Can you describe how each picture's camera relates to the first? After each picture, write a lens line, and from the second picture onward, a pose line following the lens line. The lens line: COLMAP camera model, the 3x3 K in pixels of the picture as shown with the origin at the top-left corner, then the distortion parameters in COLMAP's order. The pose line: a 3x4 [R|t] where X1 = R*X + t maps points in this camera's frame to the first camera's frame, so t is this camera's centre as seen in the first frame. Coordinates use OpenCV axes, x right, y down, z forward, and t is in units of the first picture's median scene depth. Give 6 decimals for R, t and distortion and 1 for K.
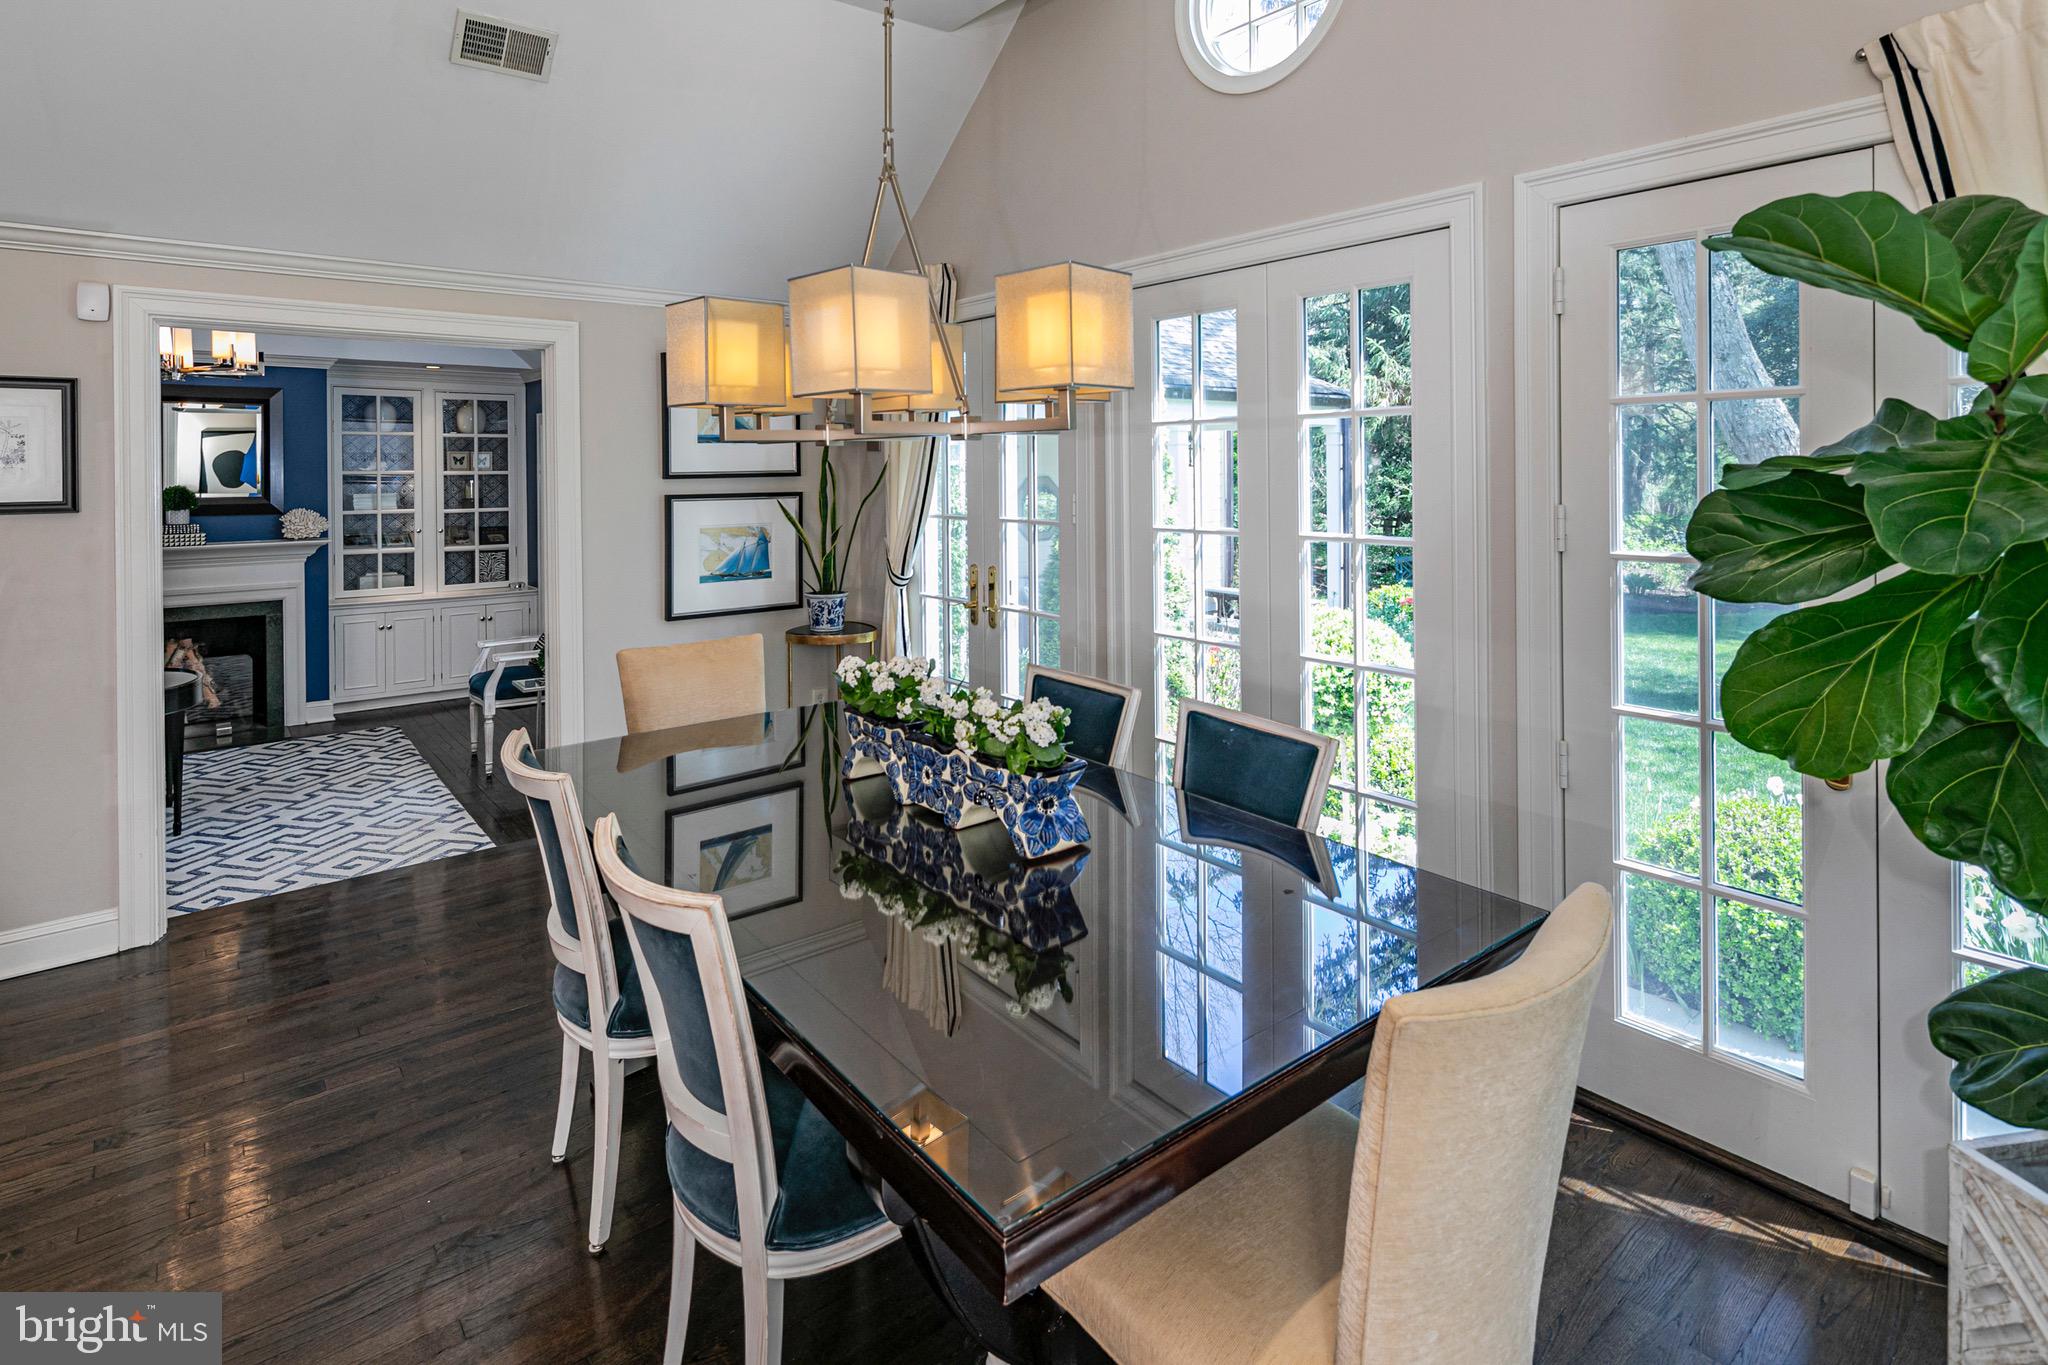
lens RADIAL K [[1030.4, 0, 1029.8], [0, 1030.4, 464.2], [0, 0, 1]] dist [0.007308, 0.001622]
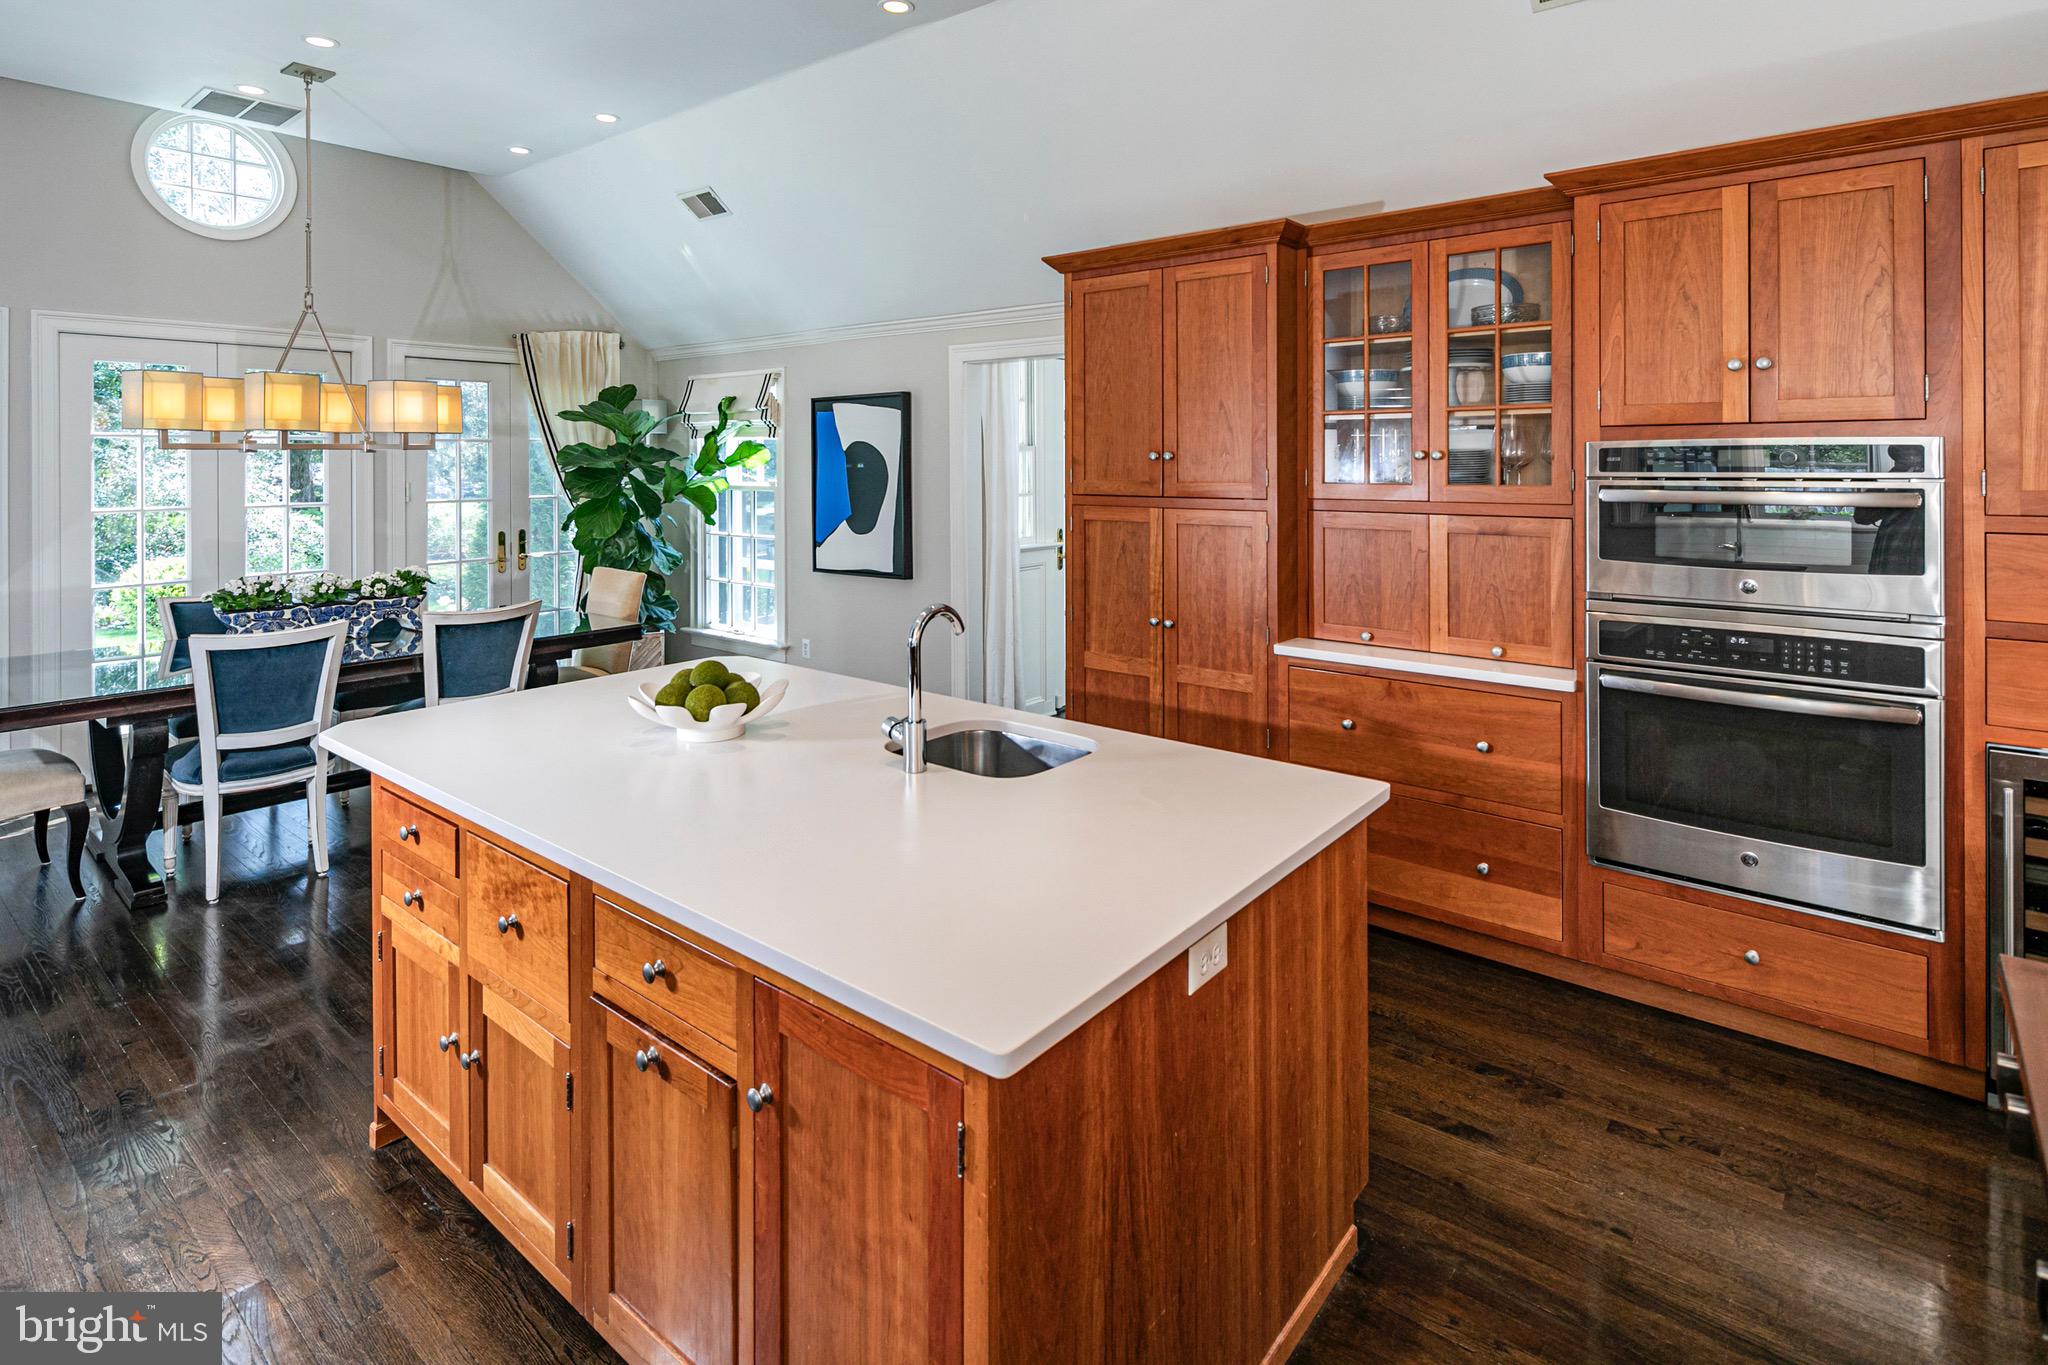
lens RADIAL K [[1030.4, 0, 1029.8], [0, 1030.4, 464.2], [0, 0, 1]] dist [0.007308, 0.001622]
pose [[-0.211148, 0.001776, 0.977452, -1.145434], [-0.000886, 0.999998, -0.002008, 0.001362], [-0.977454, -0.001290, -0.211146, 0.054759]]
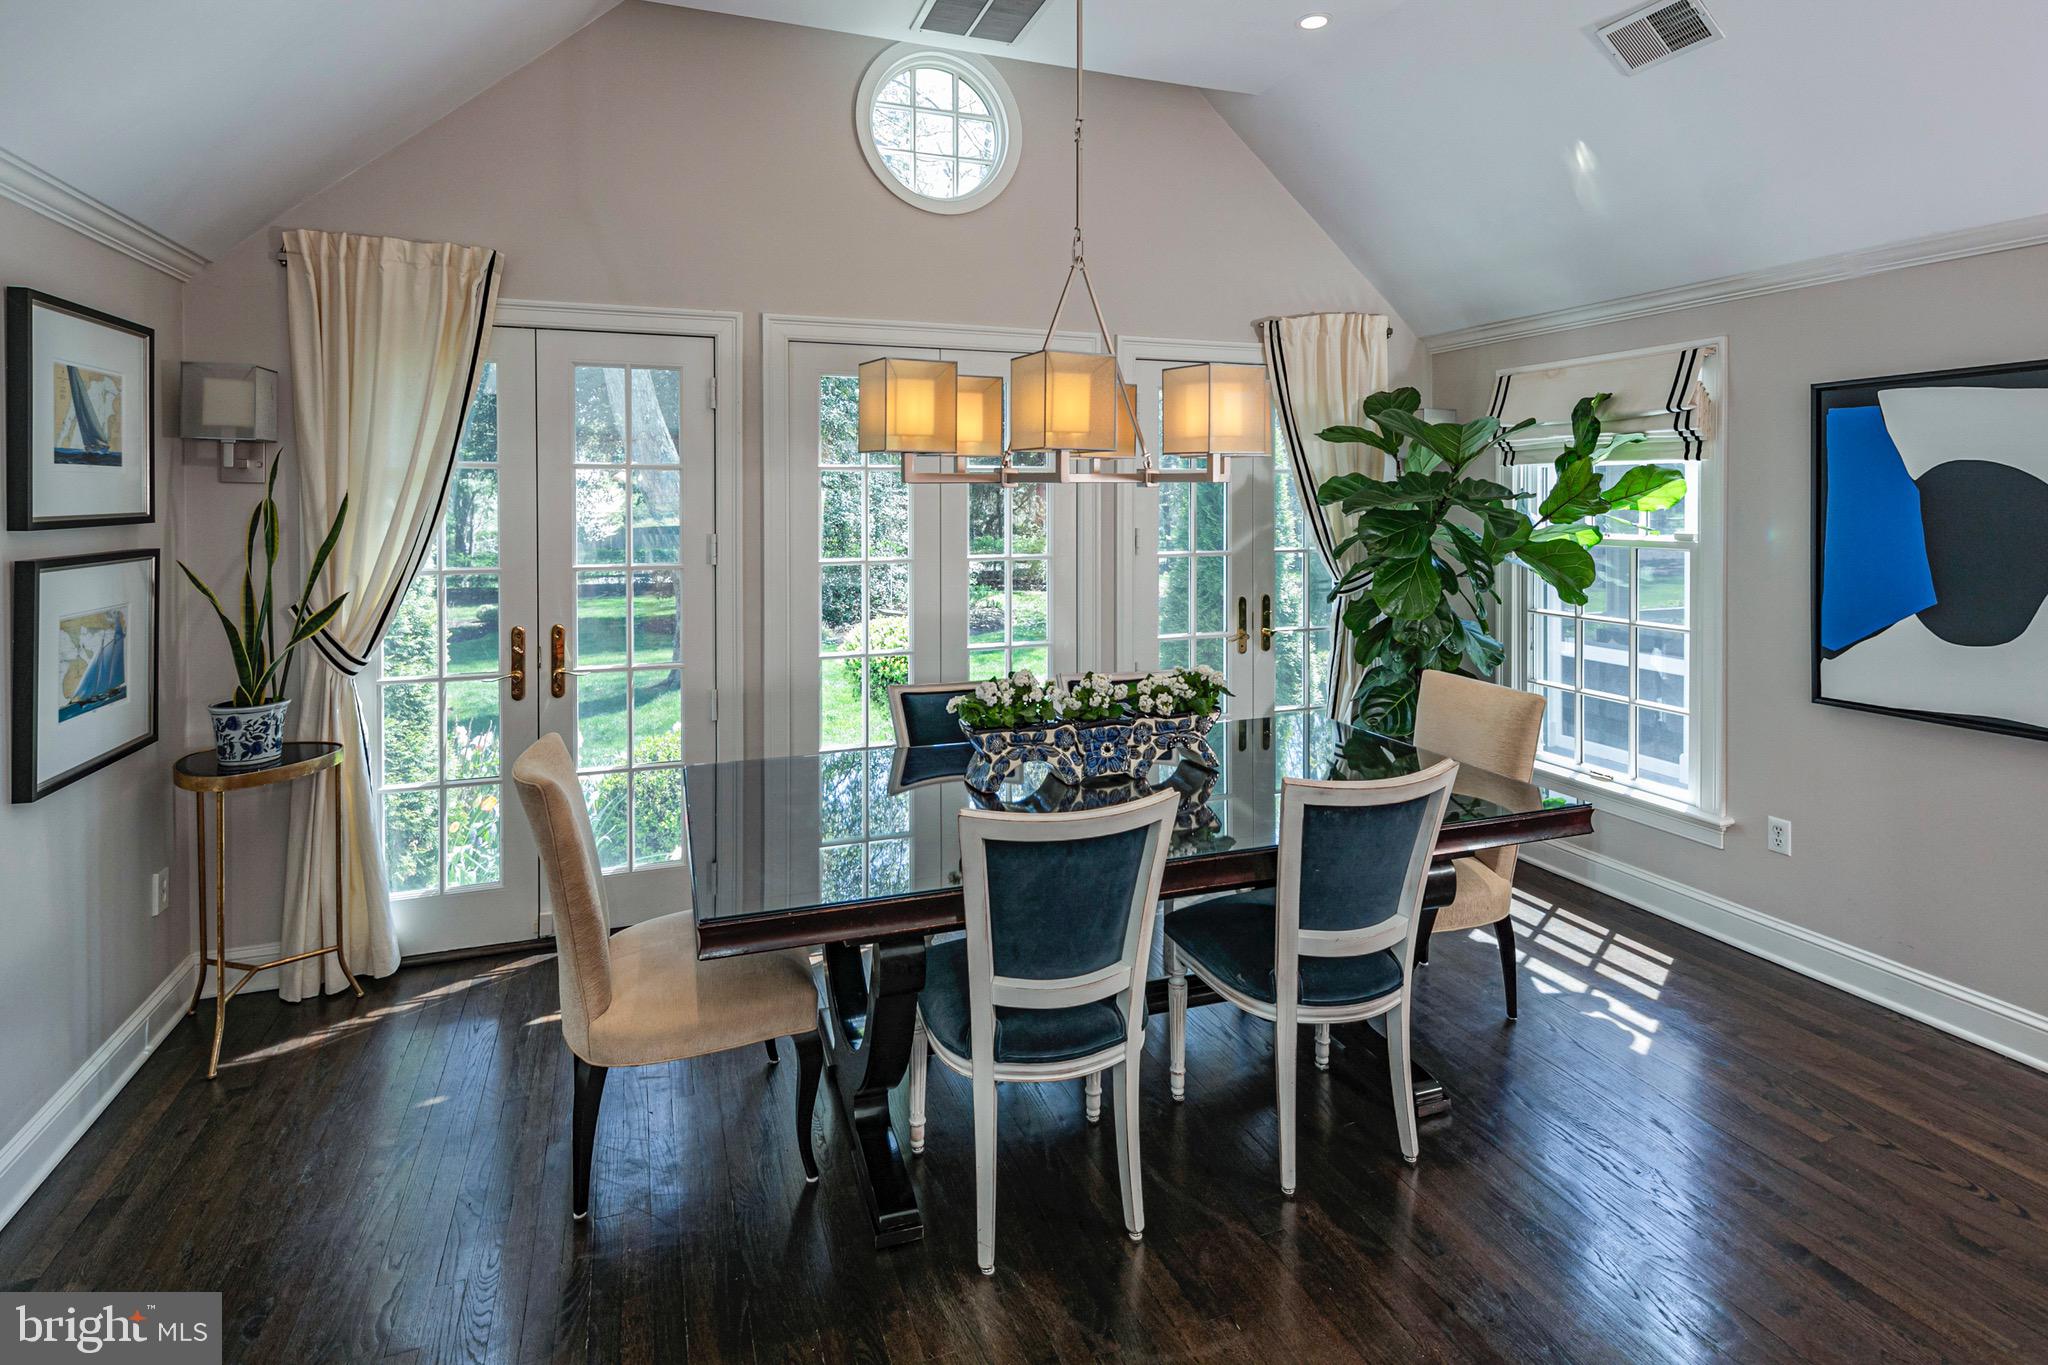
lens RADIAL K [[1028.8, 0, 1016.6], [0, 1028.8, 507.3], [0, 0, 1]] dist [0.001179, -0.000470]
pose [[0.319550, -0.002557, 0.947566, -0.656890], [-0.002987, 0.999989, 0.003706, -0.000847], [-0.947565, -0.004015, 0.319539, 0.344942]]
